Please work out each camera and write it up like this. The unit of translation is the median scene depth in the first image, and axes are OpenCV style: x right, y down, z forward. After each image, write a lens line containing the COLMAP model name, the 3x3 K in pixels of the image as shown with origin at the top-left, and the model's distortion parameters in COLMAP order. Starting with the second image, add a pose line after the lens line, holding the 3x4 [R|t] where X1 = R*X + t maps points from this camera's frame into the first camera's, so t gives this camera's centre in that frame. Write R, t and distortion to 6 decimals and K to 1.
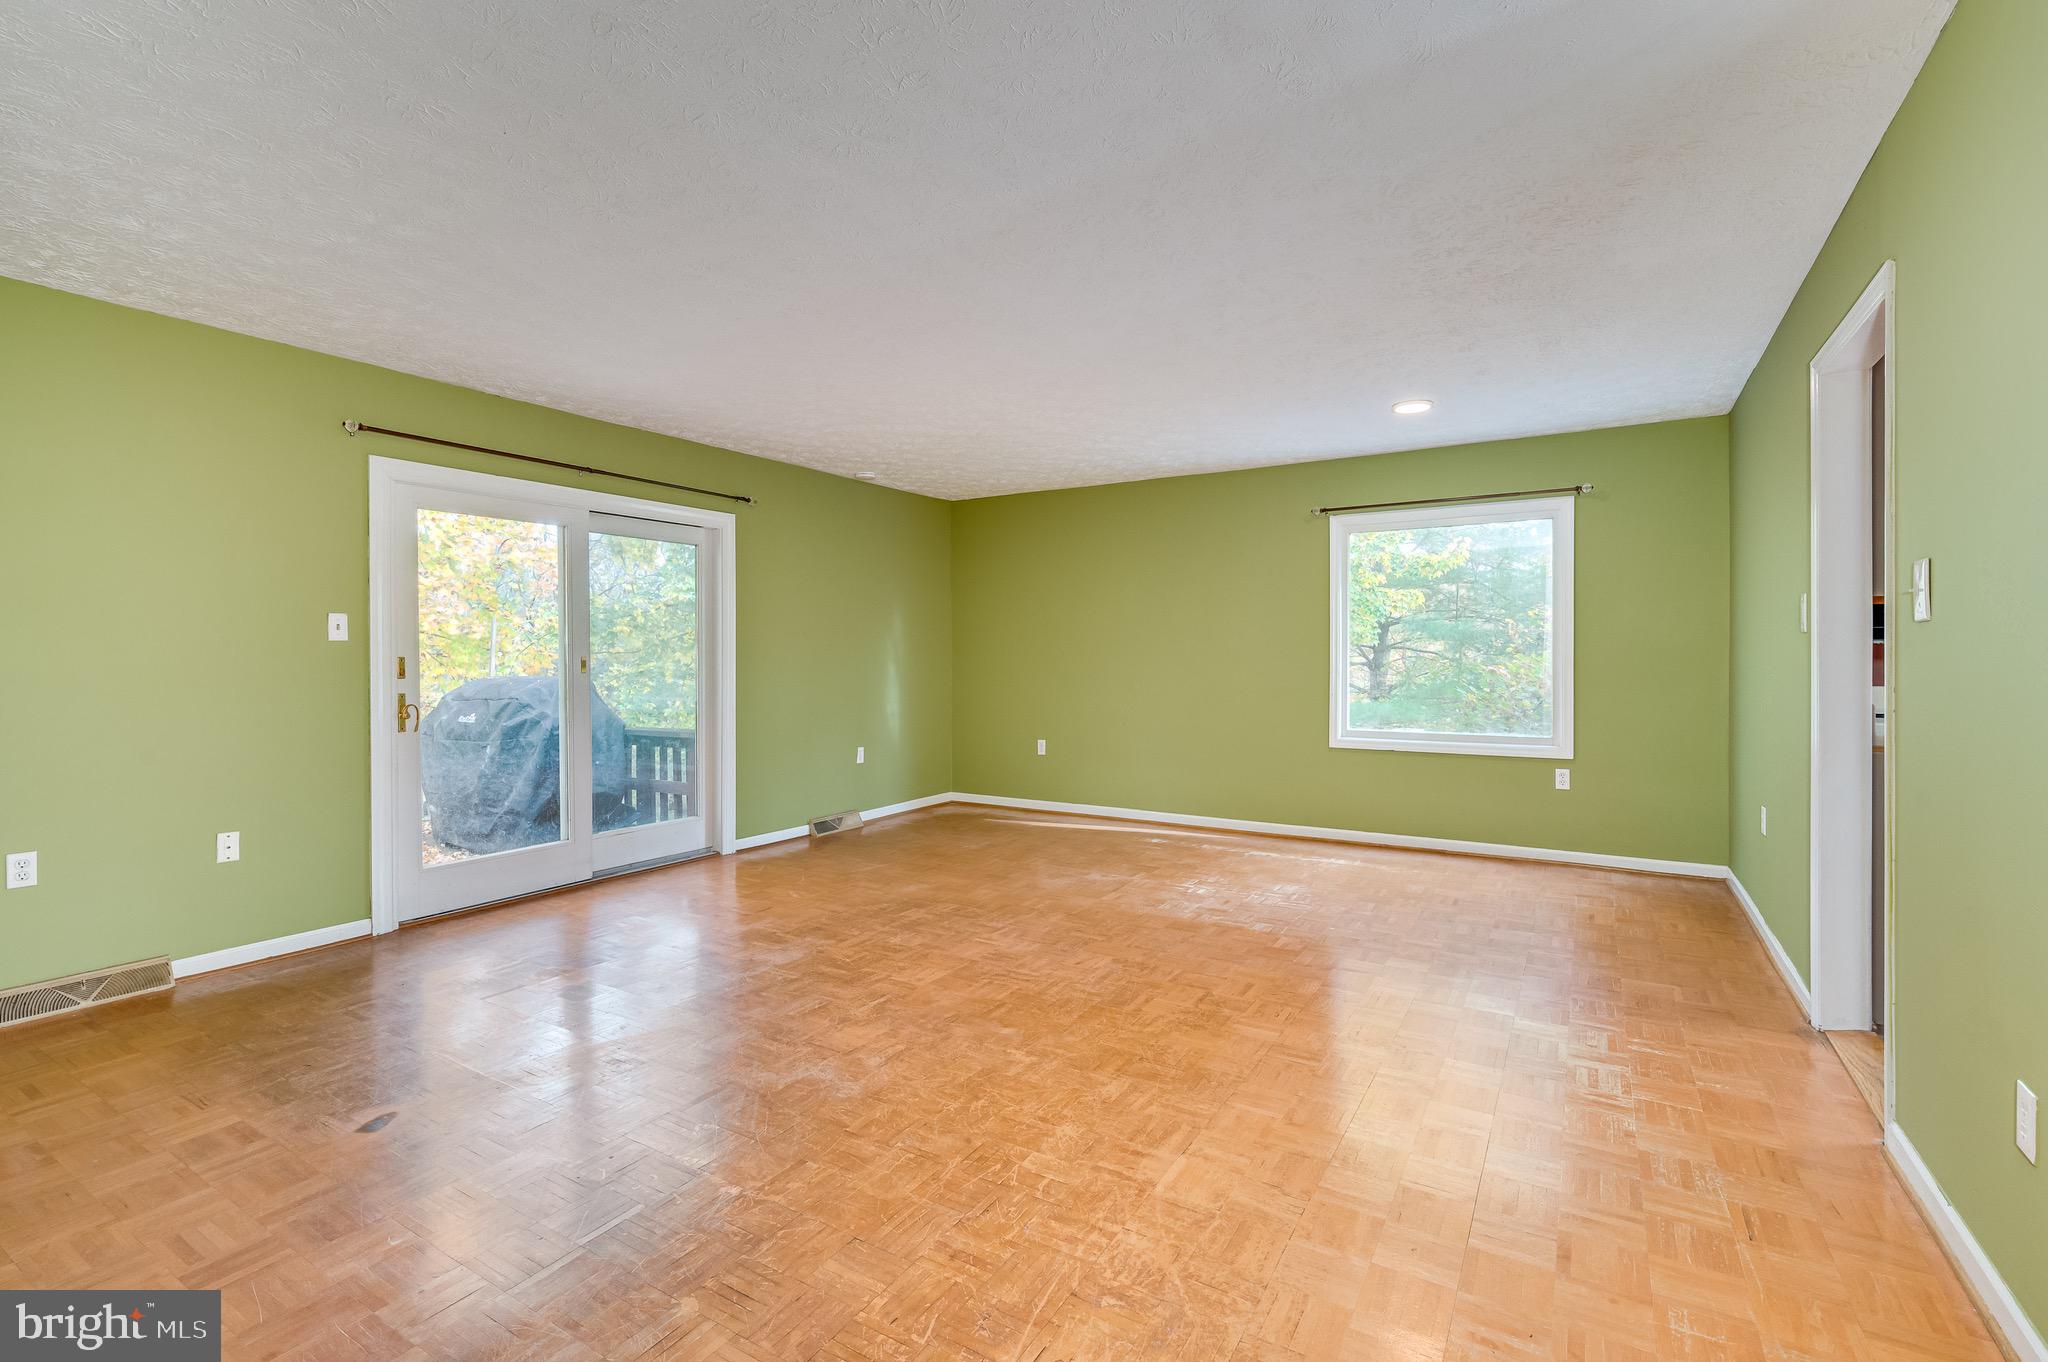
lens RADIAL K [[937.6, 0, 1024.3], [0, 937.6, 672.0], [0, 0, 1]] dist [-0.003843, -0.000115]
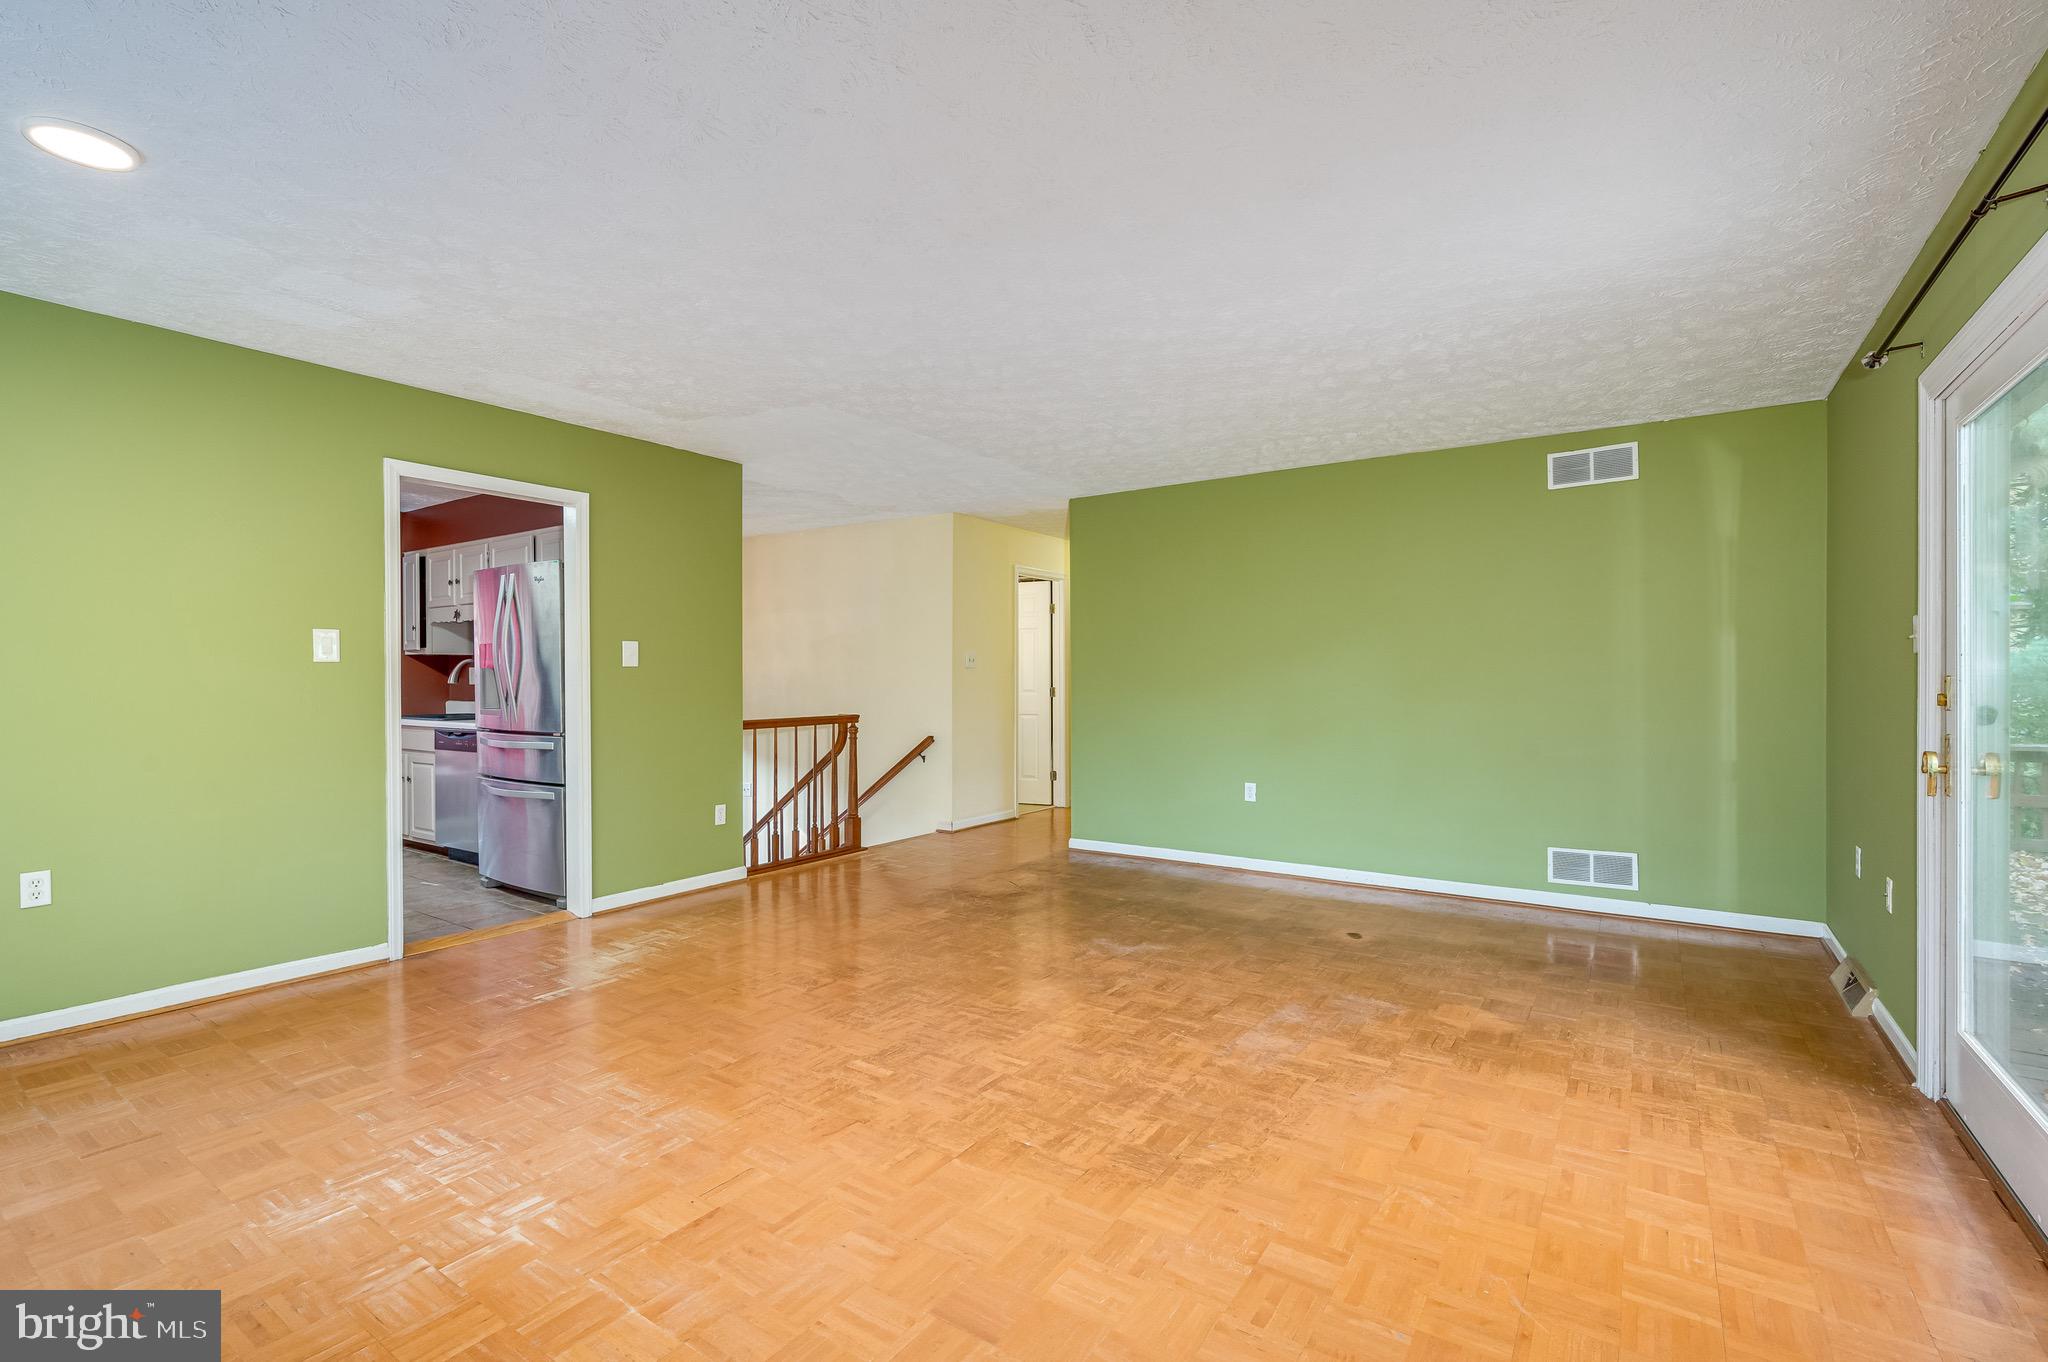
lens RADIAL K [[937.6, 0, 1022.4], [0, 937.6, 677.5], [0, 0, 1]] dist [-0.003843, -0.000115]
pose [[-0.998782, 0.006361, 0.048923, -0.094624], [0.007111, 0.999860, 0.015174, -0.030643], [-0.048820, 0.015503, -0.998687, 1.884364]]
